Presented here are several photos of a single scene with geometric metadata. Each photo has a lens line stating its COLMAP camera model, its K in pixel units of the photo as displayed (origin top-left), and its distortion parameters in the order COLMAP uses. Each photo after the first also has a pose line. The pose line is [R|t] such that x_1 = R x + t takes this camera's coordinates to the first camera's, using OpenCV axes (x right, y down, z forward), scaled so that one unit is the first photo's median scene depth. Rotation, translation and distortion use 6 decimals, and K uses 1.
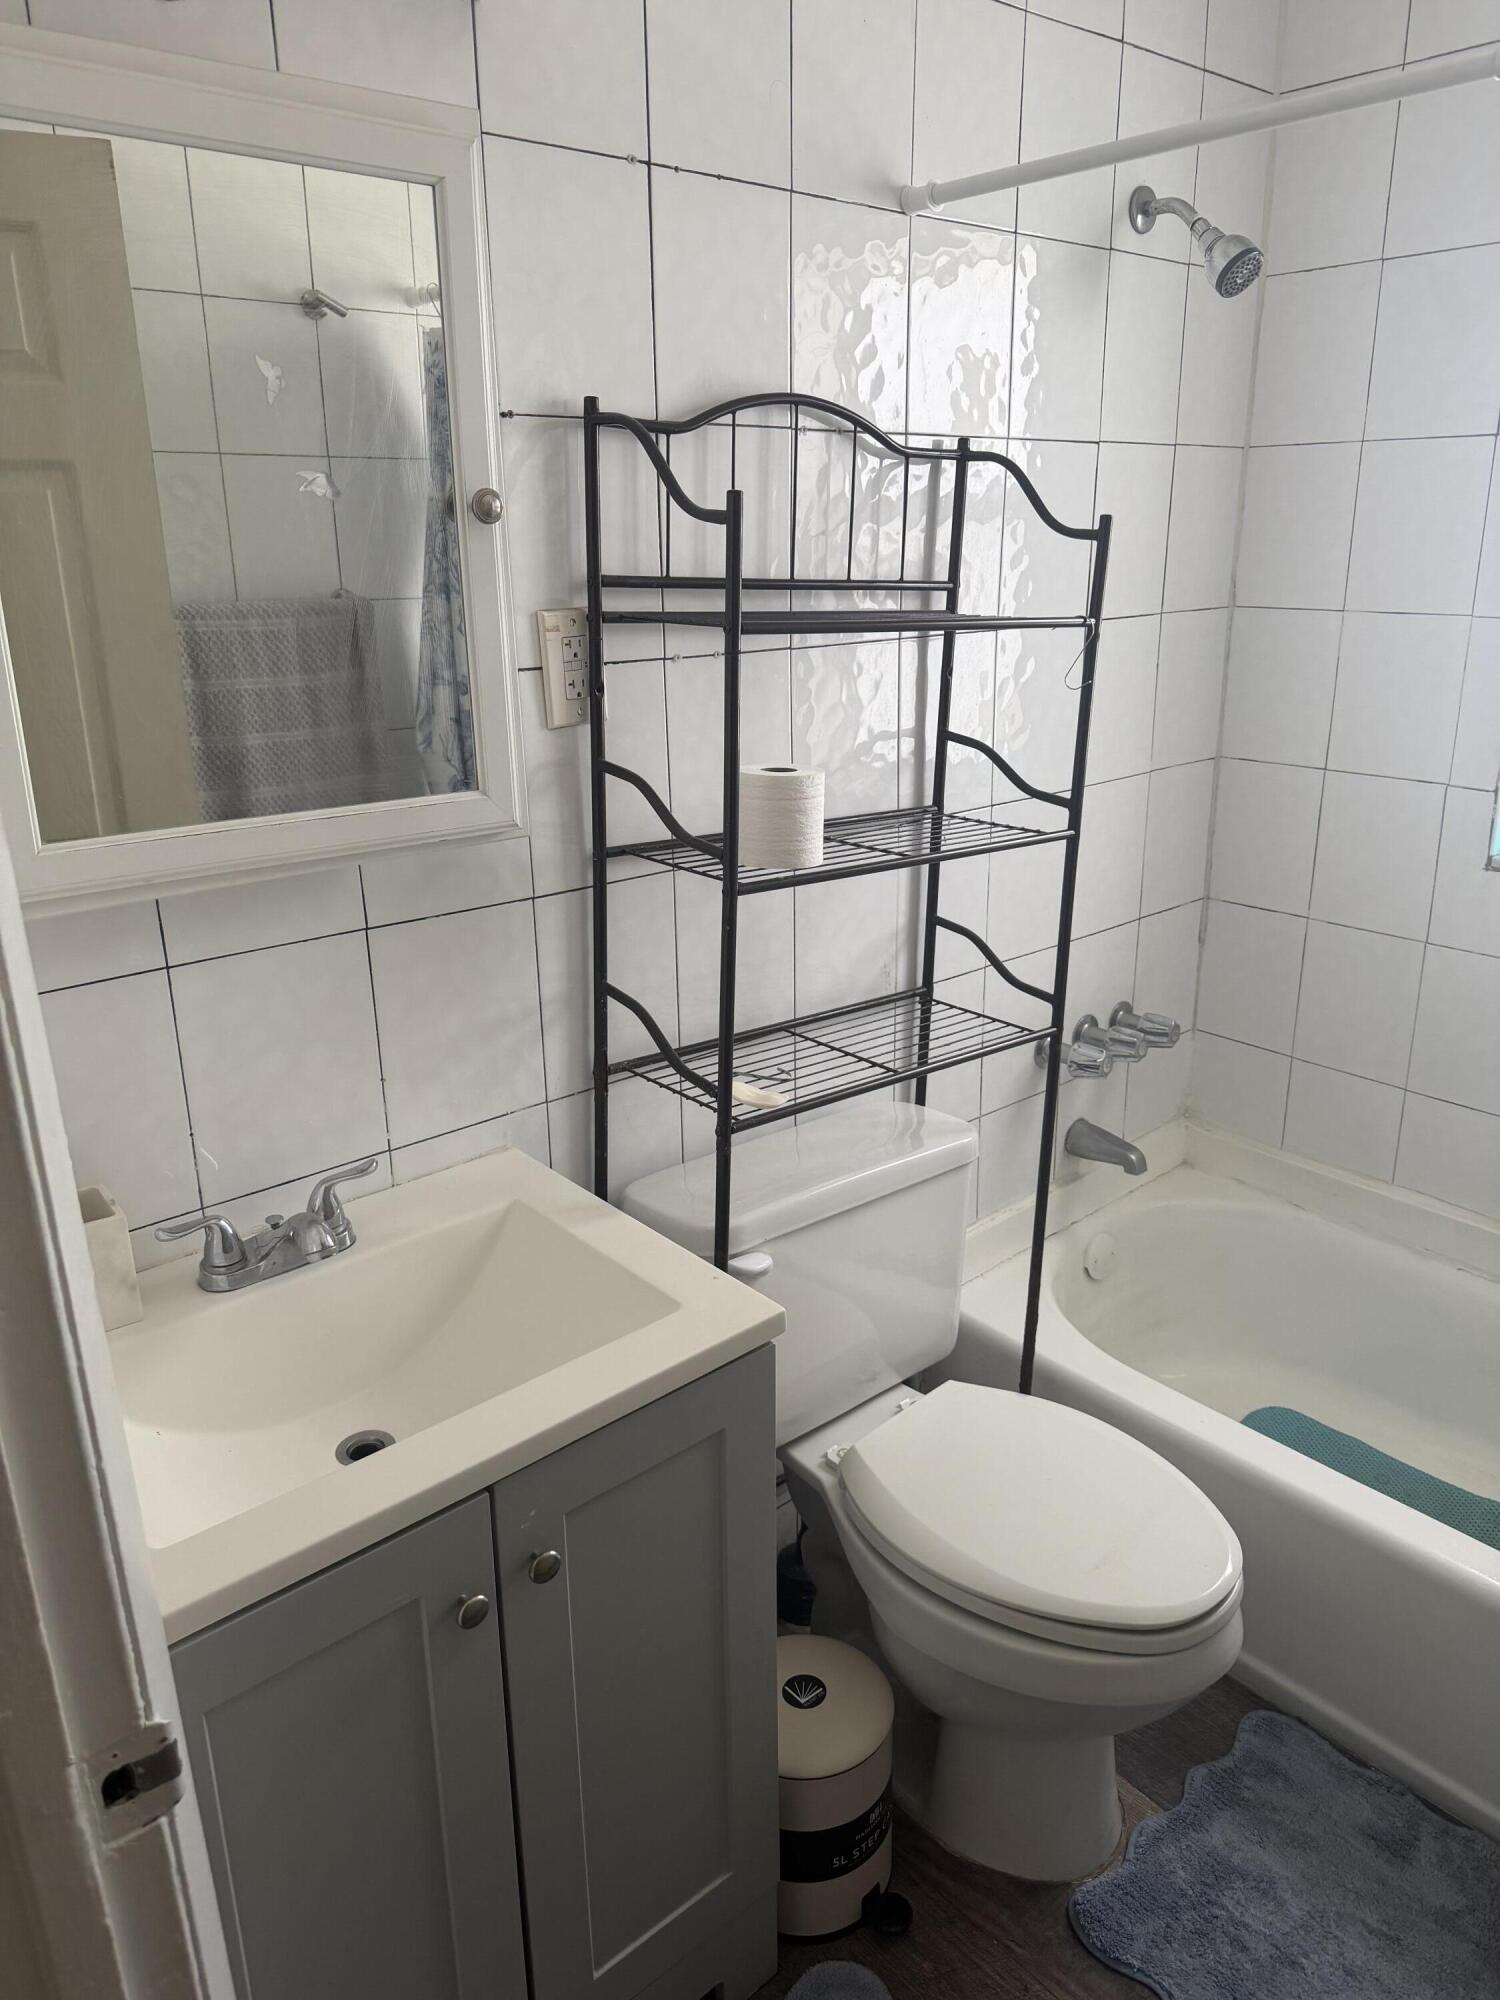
lens RADIAL K [[1422.1, 0, 749.4], [0, 1422.1, 1016.1], [0, 0, 1]] dist [0.030695, -0.044355]
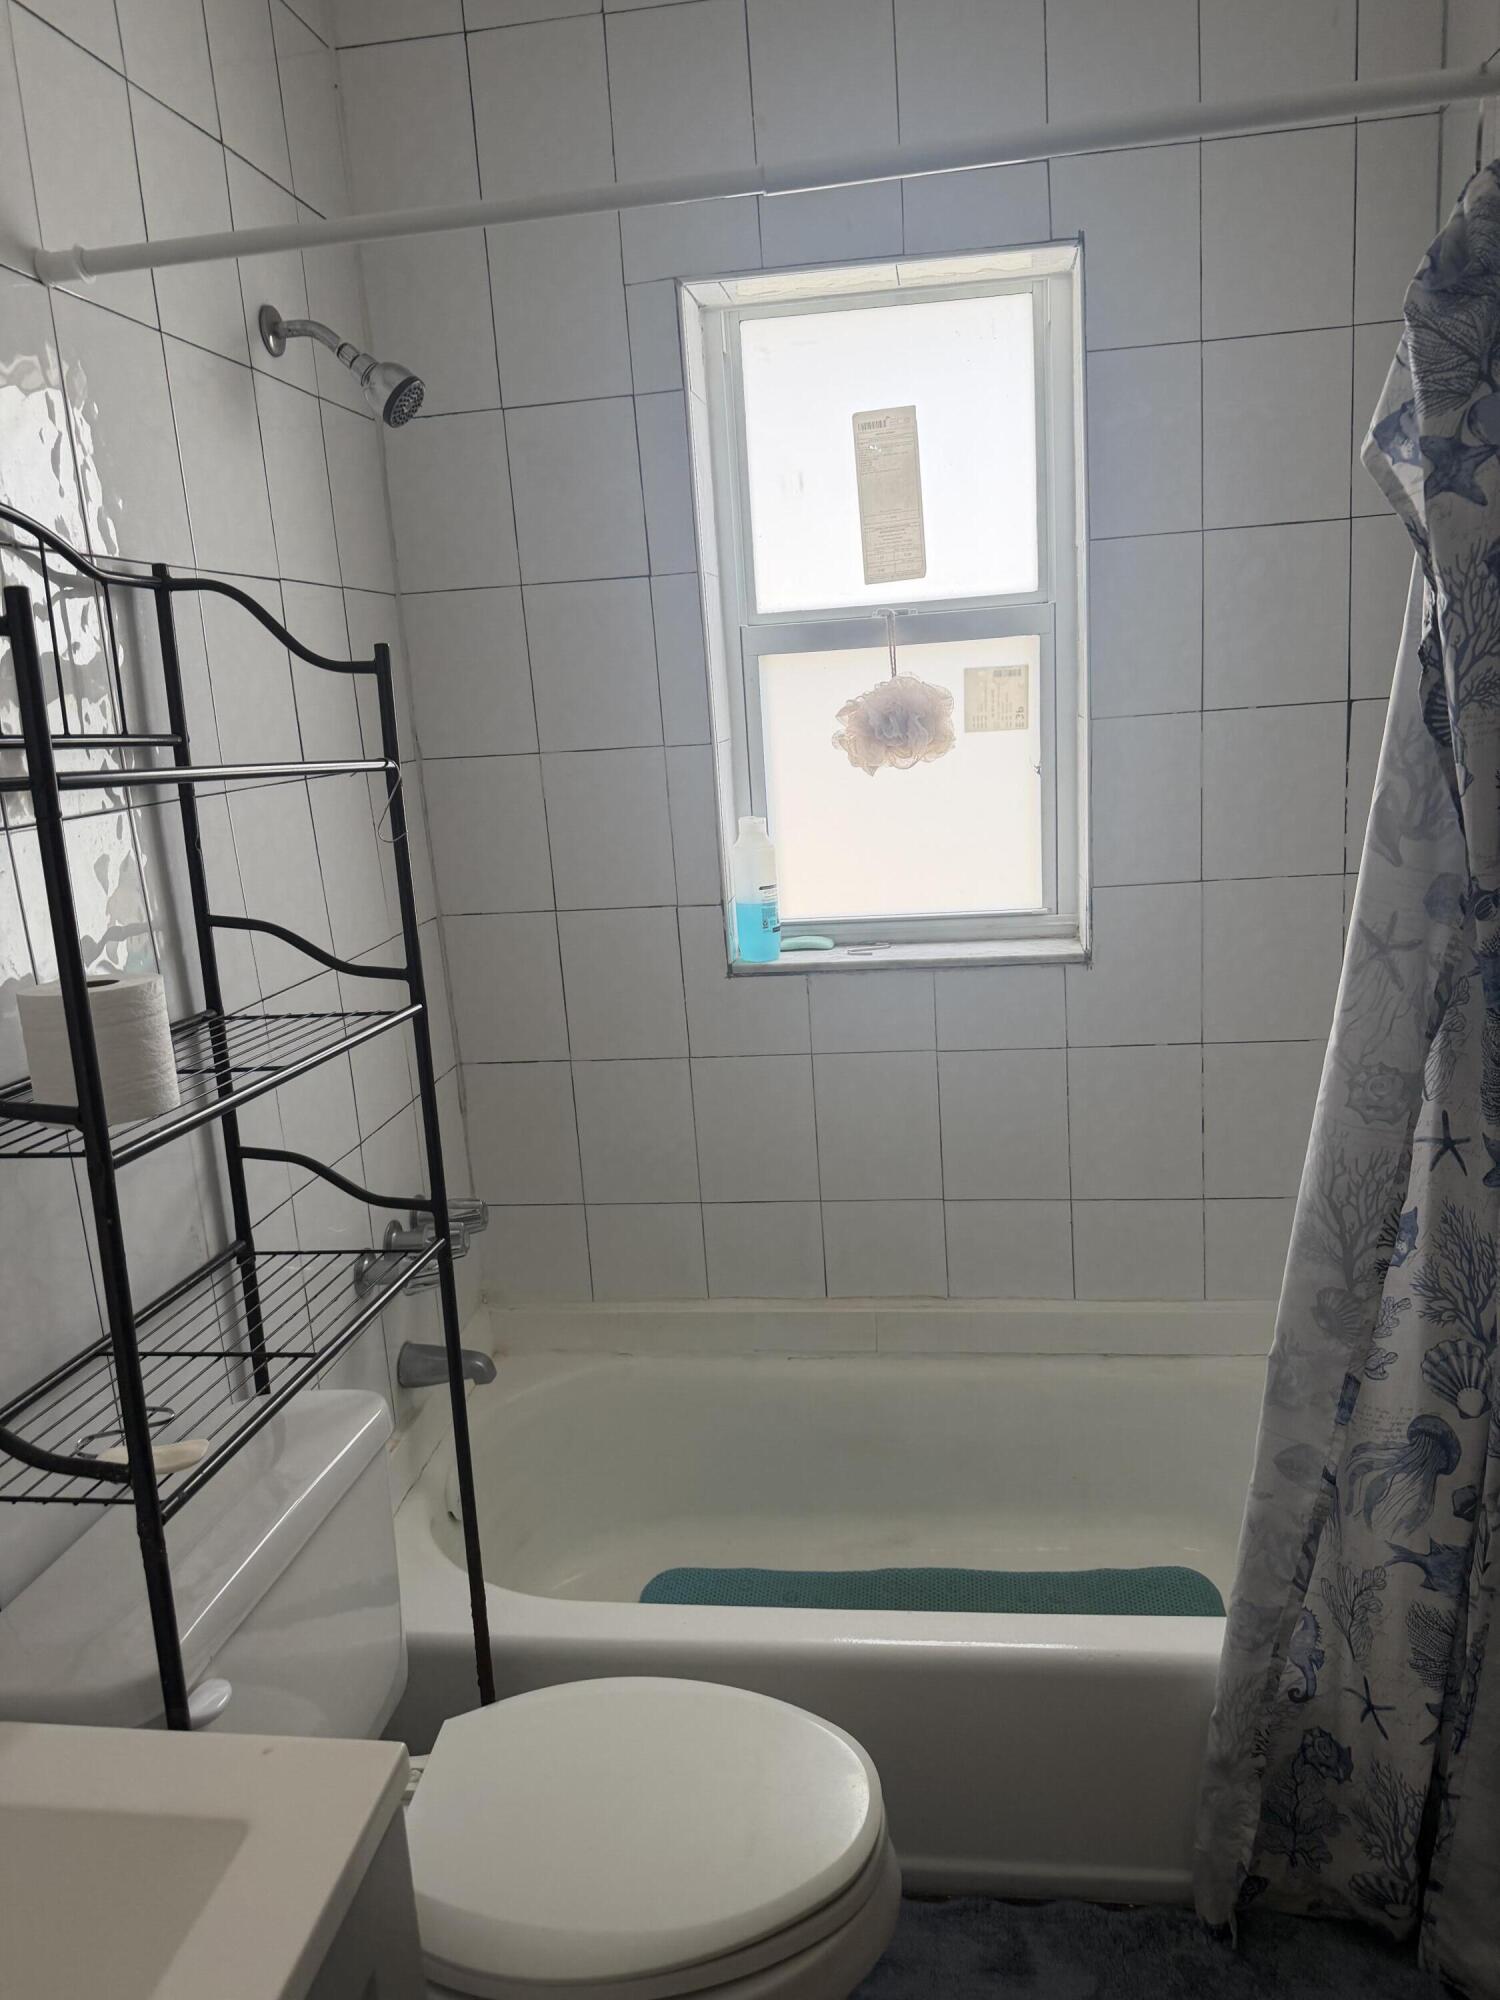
lens RADIAL K [[1422.1, 0, 762.8], [0, 1422.1, 995.1], [0, 0, 1]] dist [0.030695, -0.044355]
pose [[0.738465, -0.175491, 0.651054, -0.160681], [0.264955, 0.963395, -0.040846, -0.044325], [-0.620055, 0.202663, 0.757931, 0.218808]]
